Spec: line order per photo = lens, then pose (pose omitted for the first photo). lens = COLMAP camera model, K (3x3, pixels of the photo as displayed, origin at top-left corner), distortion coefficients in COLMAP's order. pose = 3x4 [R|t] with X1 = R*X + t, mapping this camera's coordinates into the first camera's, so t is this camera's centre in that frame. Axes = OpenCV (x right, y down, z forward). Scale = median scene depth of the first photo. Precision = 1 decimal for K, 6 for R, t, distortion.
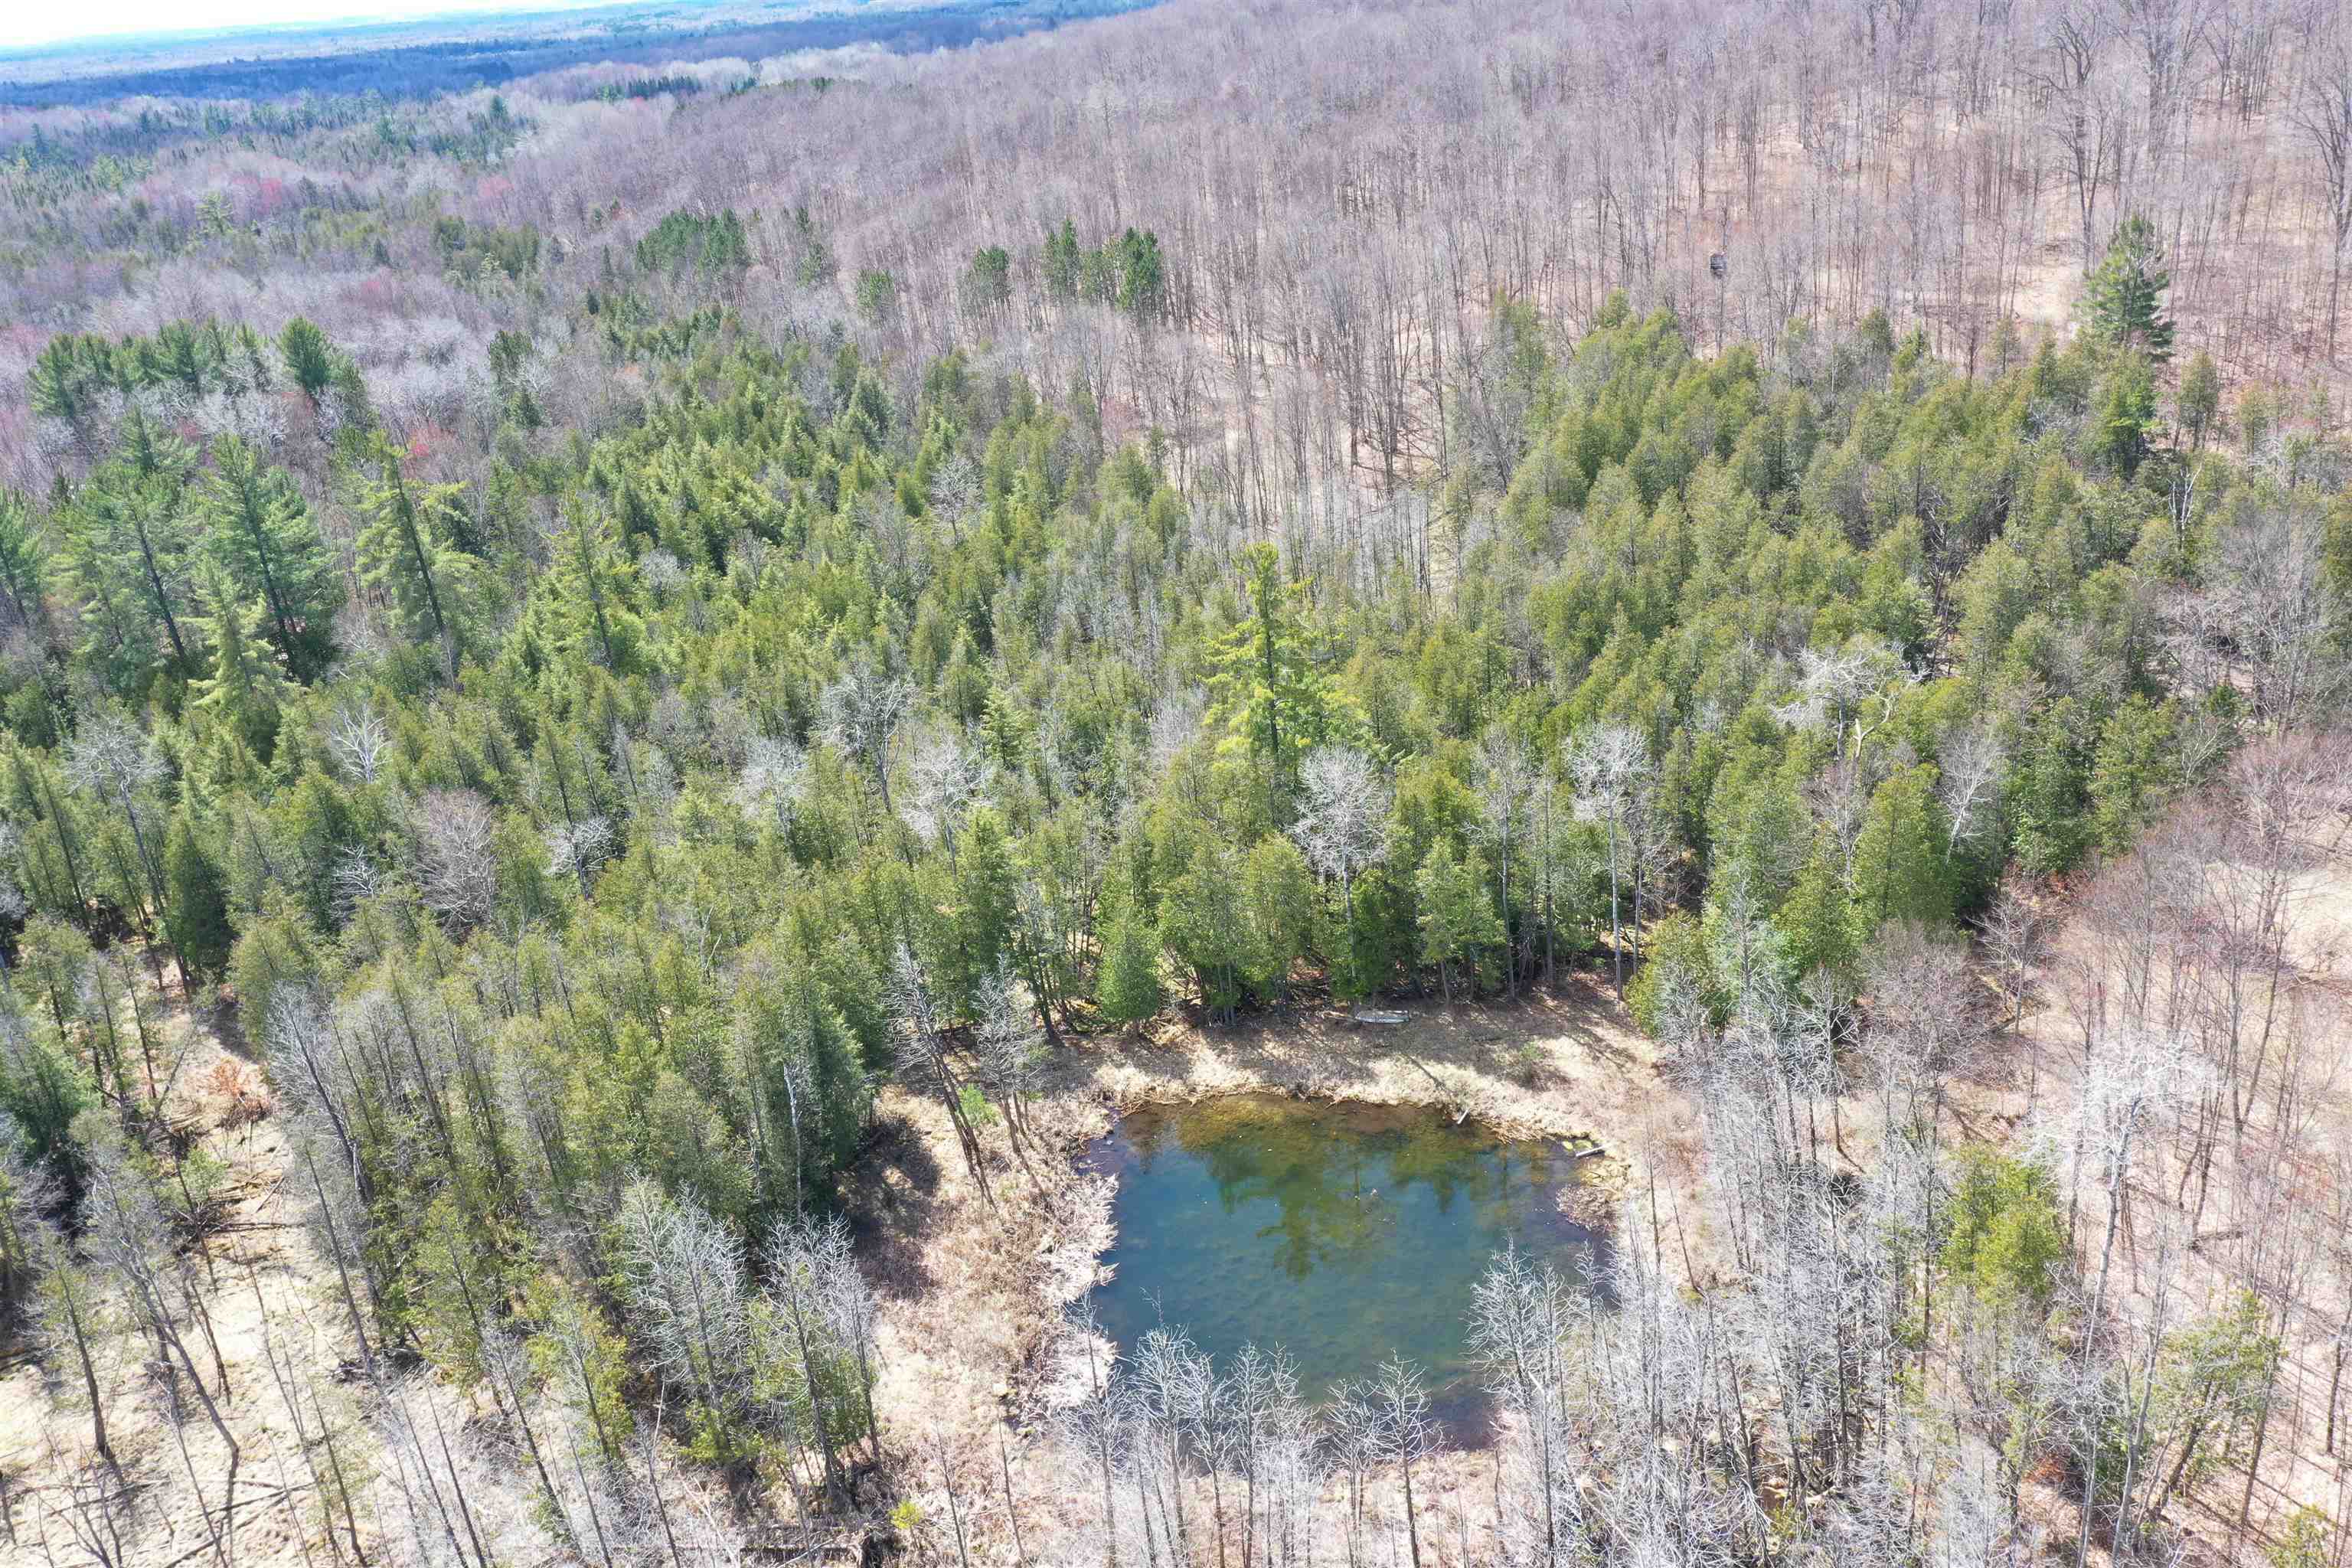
lens RADIAL K [[1895.4, 0, 1176.0], [0, 1895.4, 784.0], [0, 0, 1]] dist [-0.011959, 0.018113]
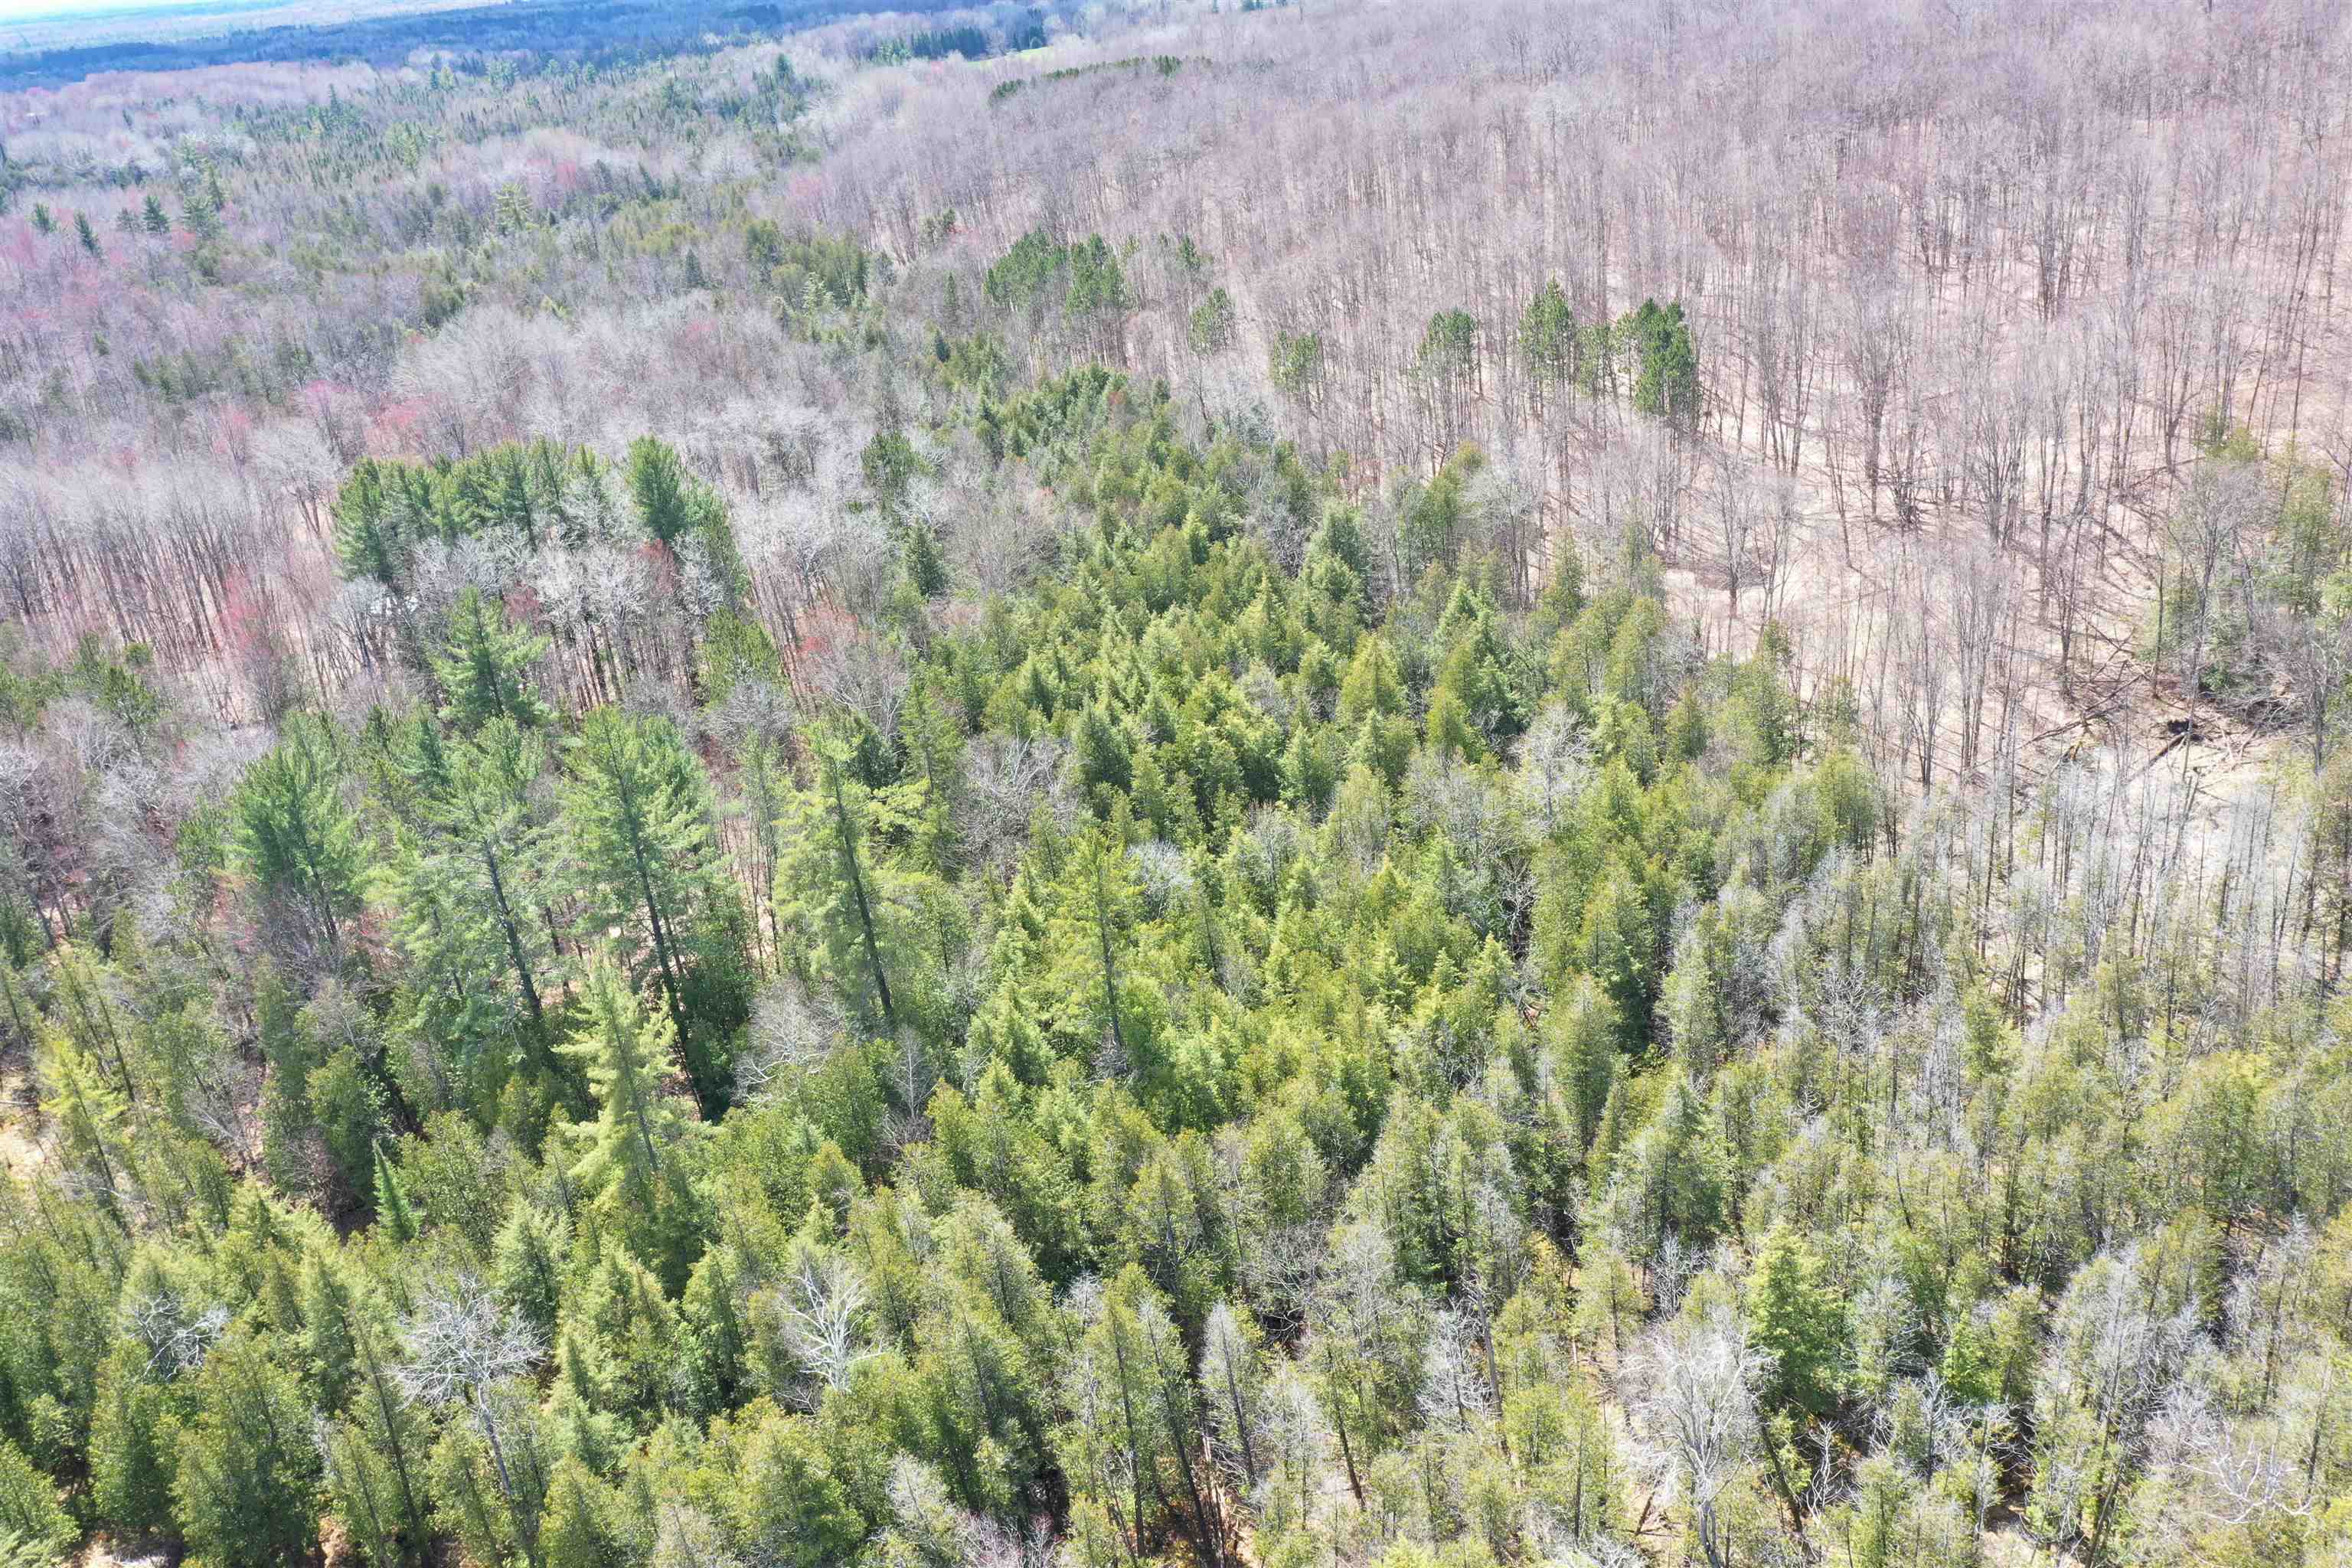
lens RADIAL K [[1899.6, 0, 1176.0], [0, 1899.6, 784.0], [0, 0, 1]] dist [0.012460, 0.000257]
pose [[0.992345, 0.031519, -0.119405, -0.118838], [-0.027695, 0.999053, 0.033554, -0.112856], [0.120349, -0.029991, 0.992278, 0.184970]]
